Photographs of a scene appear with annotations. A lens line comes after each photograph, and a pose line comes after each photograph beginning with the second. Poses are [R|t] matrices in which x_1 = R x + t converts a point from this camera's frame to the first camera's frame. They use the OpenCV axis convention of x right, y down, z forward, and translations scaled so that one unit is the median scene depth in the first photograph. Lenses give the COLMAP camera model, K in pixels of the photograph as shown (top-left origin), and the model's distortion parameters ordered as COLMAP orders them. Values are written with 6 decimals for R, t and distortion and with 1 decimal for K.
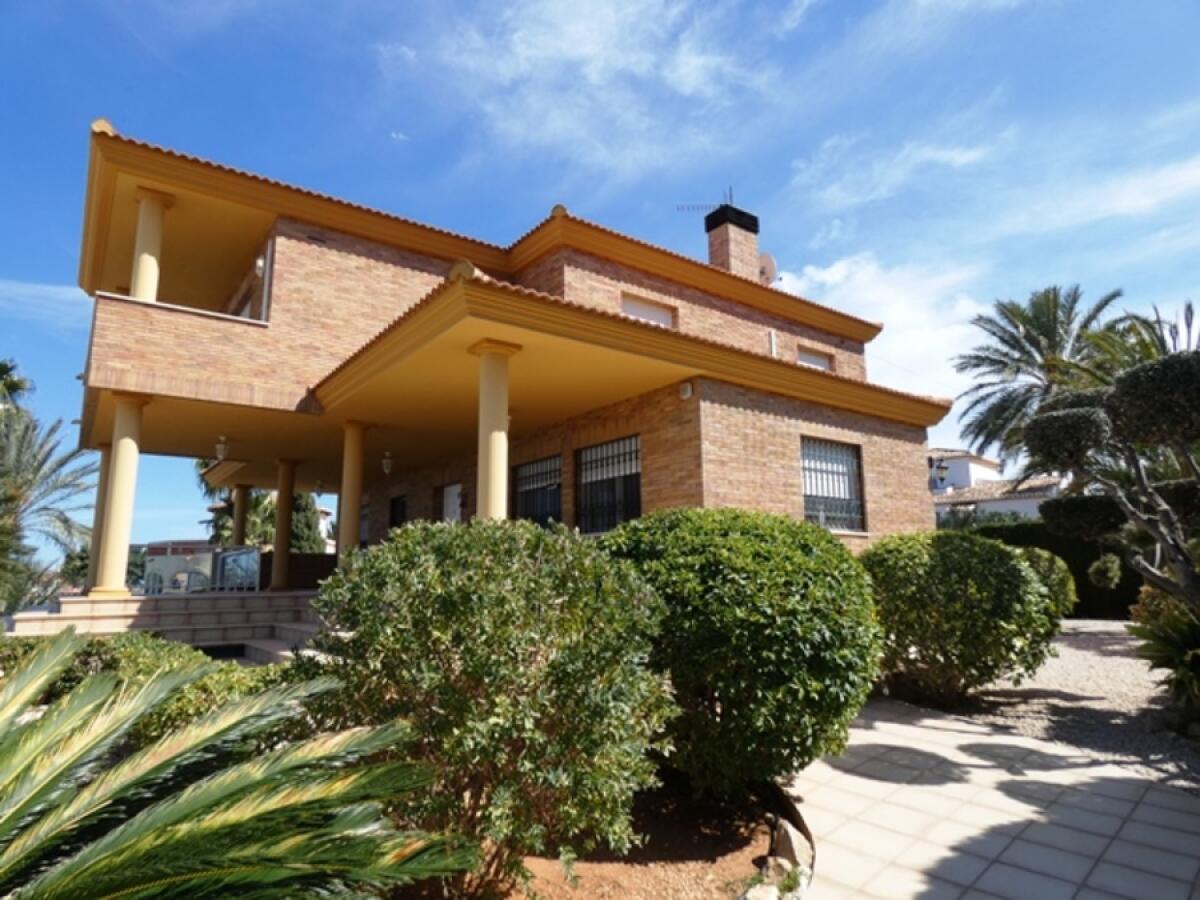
lens RADIAL K [[720.1, 0, 600.0], [0, 720.1, 450.0], [0, 0, 1]] dist [0.006018, 0.001649]
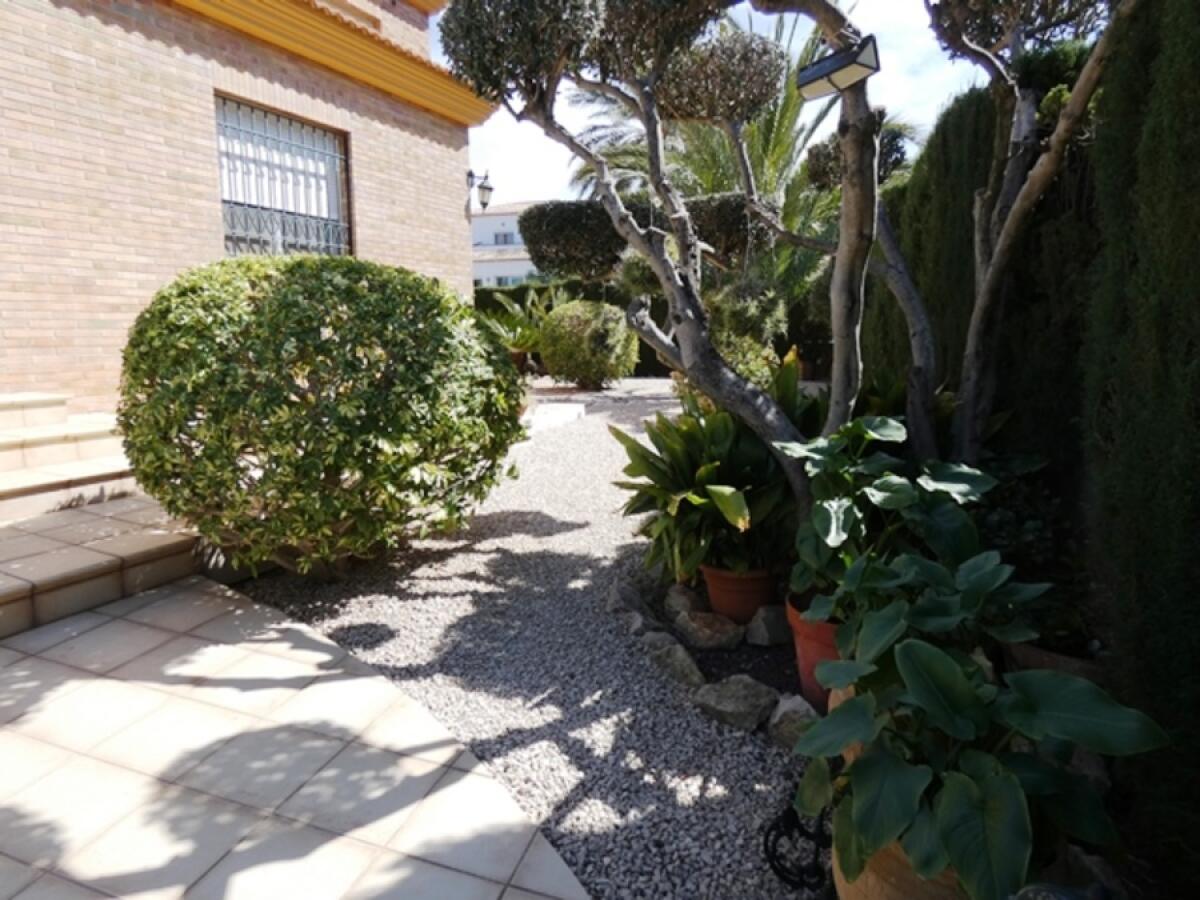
lens RADIAL K [[693.4, 0, 600.0], [0, 693.4, 450.0], [0, 0, 1]] dist [-0.024769, -0.000421]
pose [[0.892200, -0.068789, 0.446372, 0.305927], [-0.086243, 0.944198, 0.317888, 0.052660], [-0.443330, -0.322116, 0.836481, 0.345292]]
